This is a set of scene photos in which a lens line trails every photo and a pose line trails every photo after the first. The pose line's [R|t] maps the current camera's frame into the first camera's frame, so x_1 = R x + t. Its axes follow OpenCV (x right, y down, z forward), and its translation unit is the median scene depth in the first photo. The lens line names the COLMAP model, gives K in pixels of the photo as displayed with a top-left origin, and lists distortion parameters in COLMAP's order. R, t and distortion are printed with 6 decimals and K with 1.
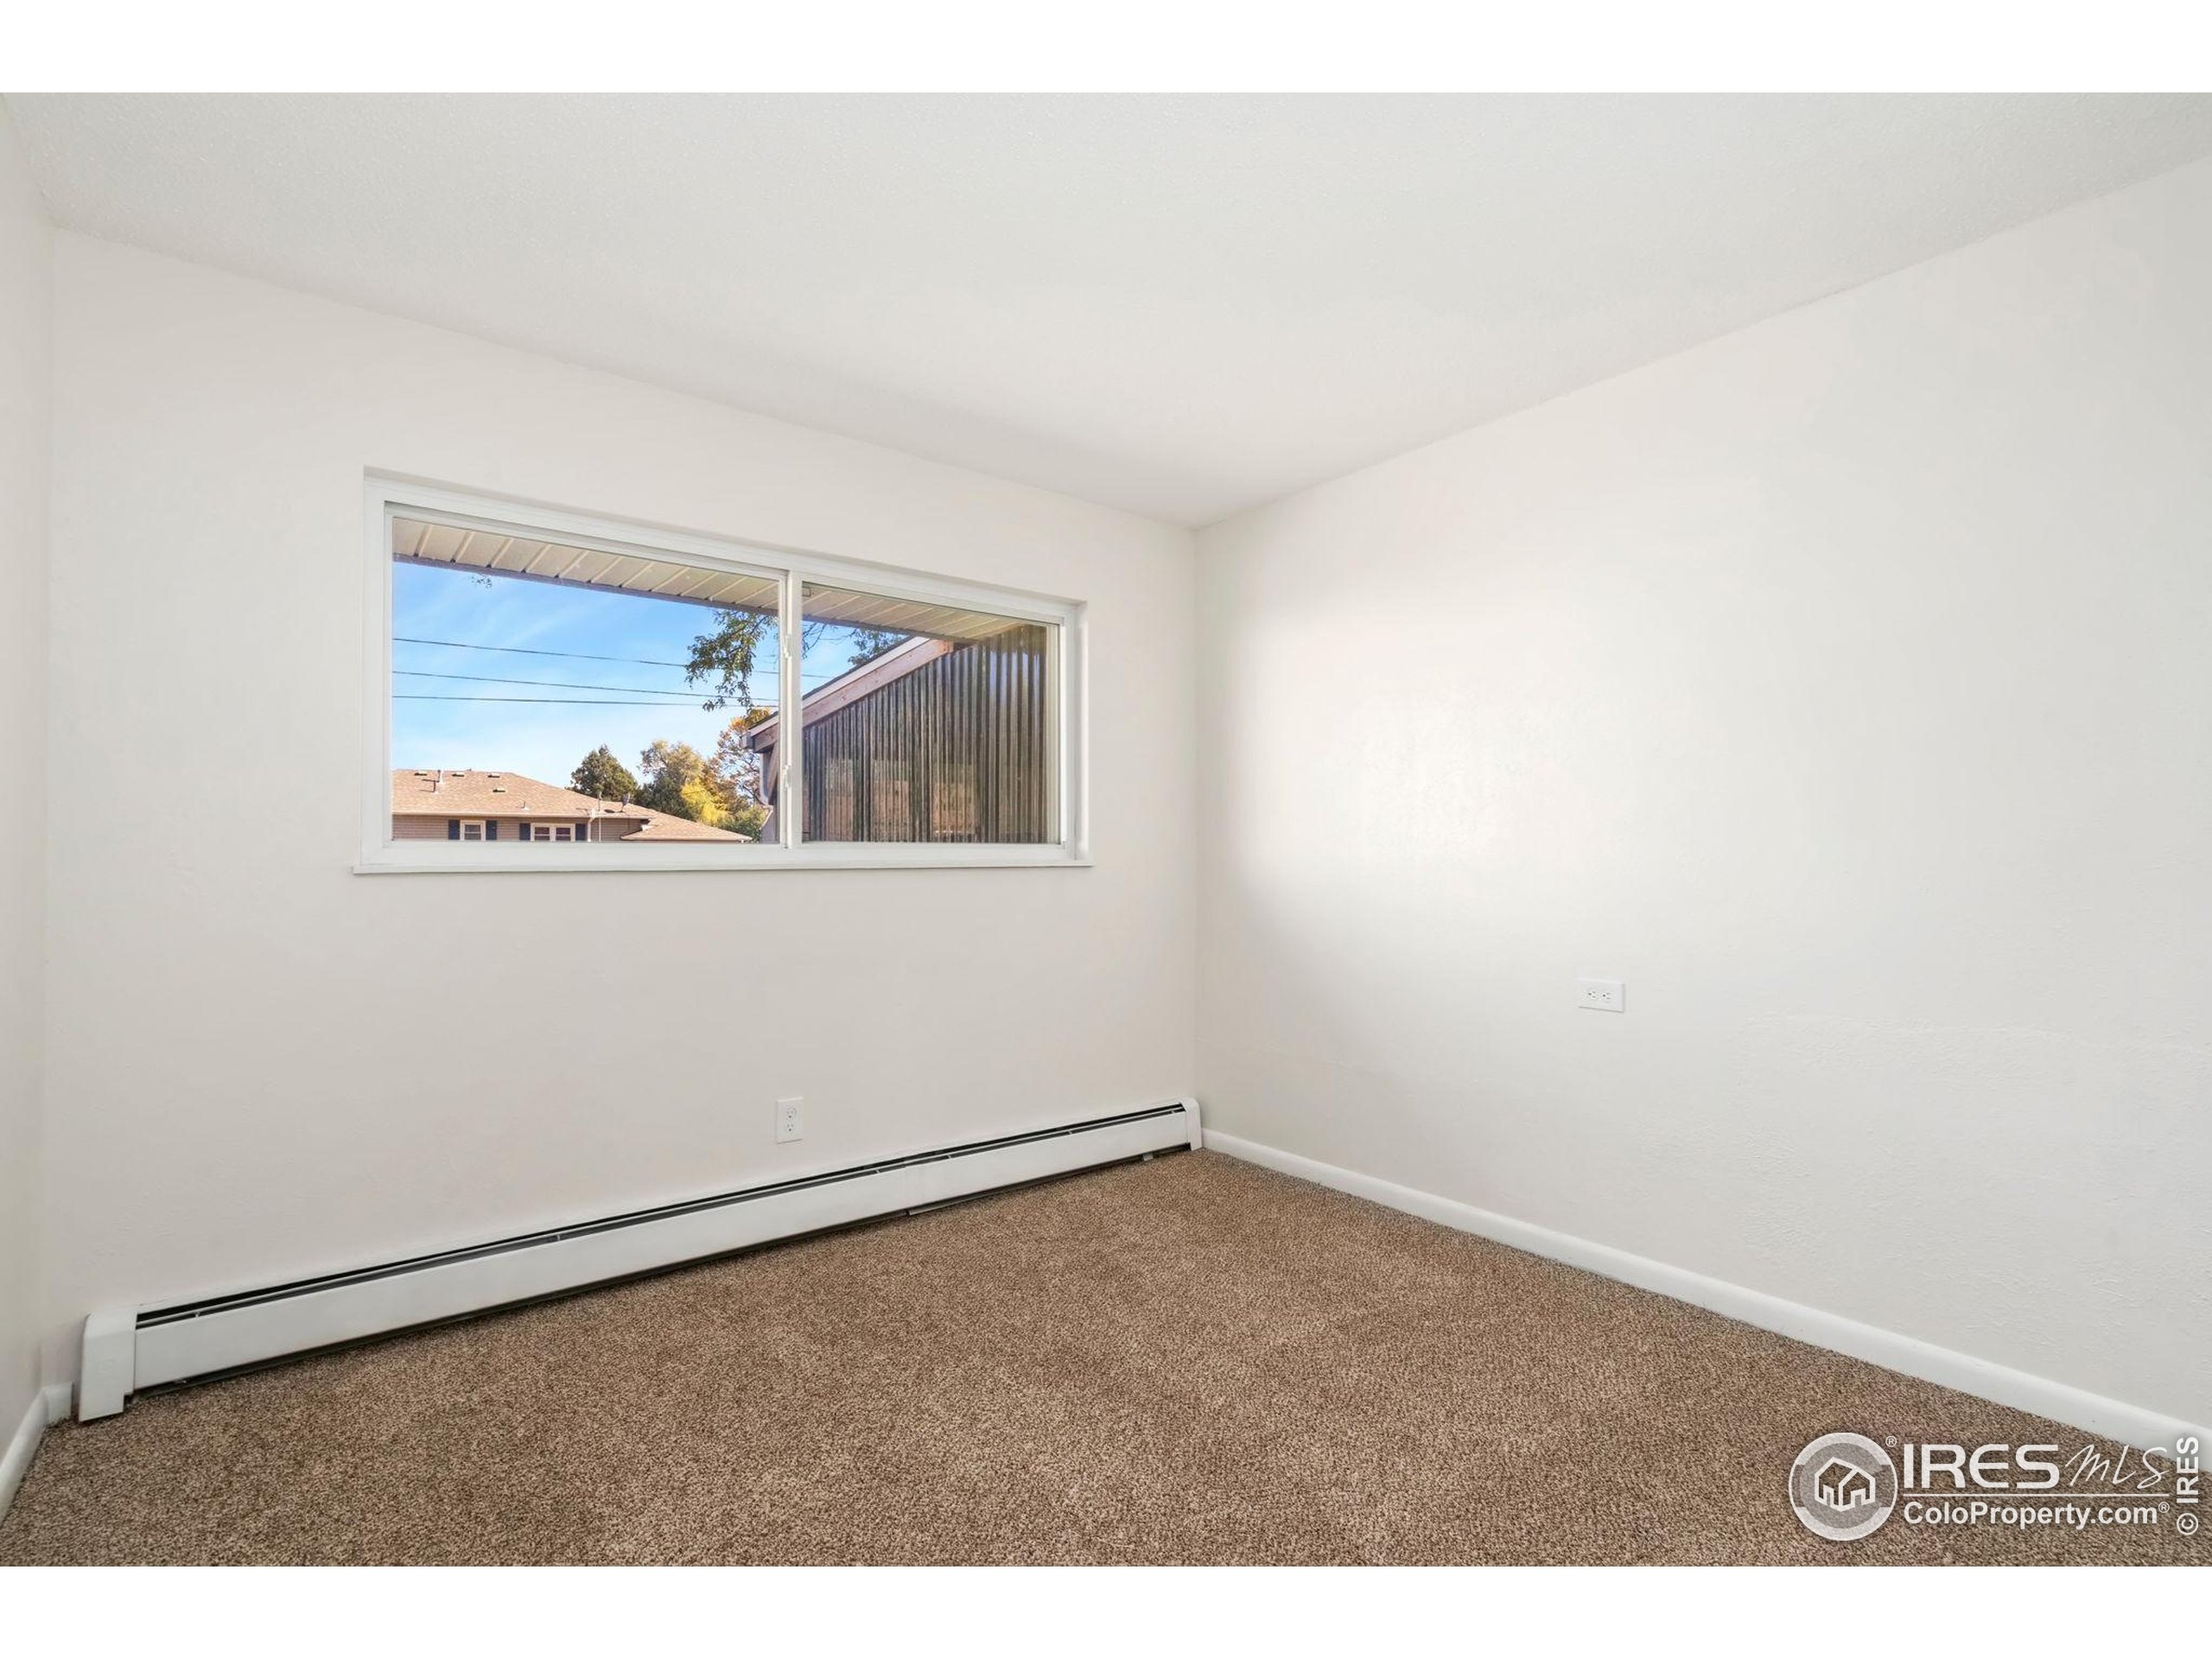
lens RADIAL K [[1022.0, 0, 1120.5], [0, 1022.0, 843.2], [0, 0, 1]] dist [0.002059, 0.000519]
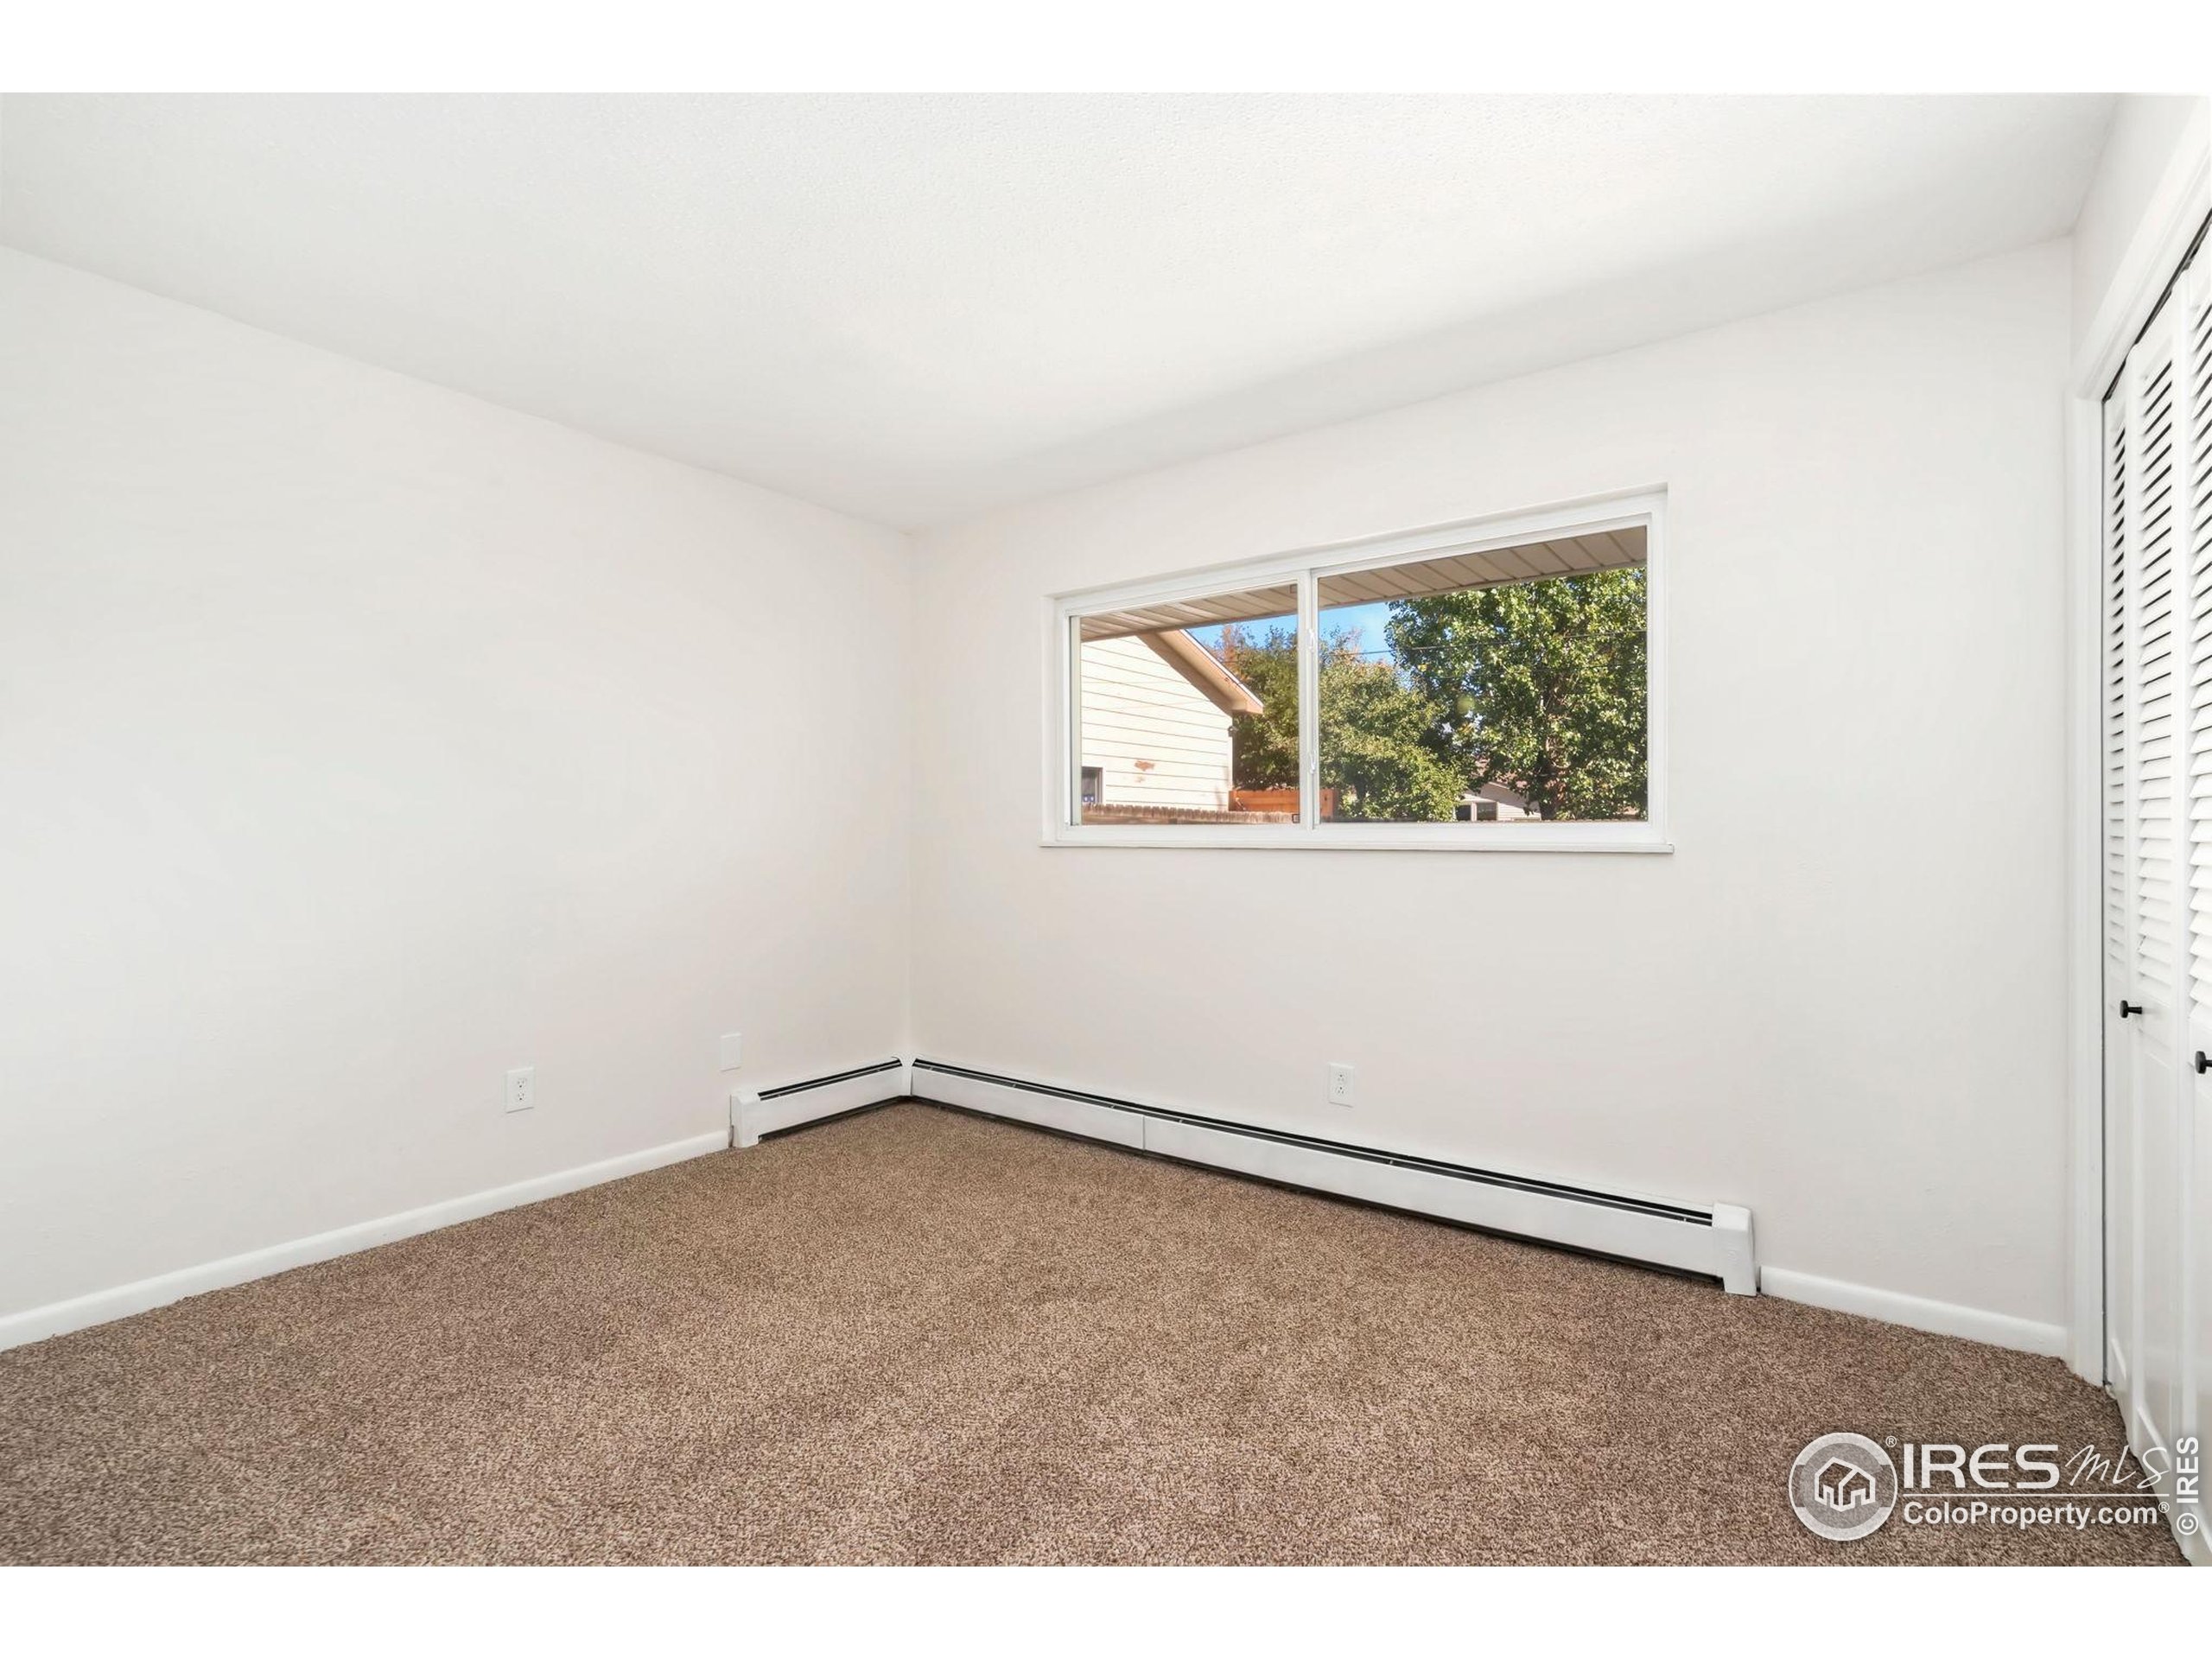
lens RADIAL K [[1022.0, 0, 1120.5], [0, 1022.0, 843.2], [0, 0, 1]] dist [0.002059, 0.000519]
pose [[0.275900, 0.005687, -0.961170, 0.593510], [0.011183, 0.999896, 0.009126, 0.007261], [0.961121, -0.013266, 0.275807, 0.462317]]
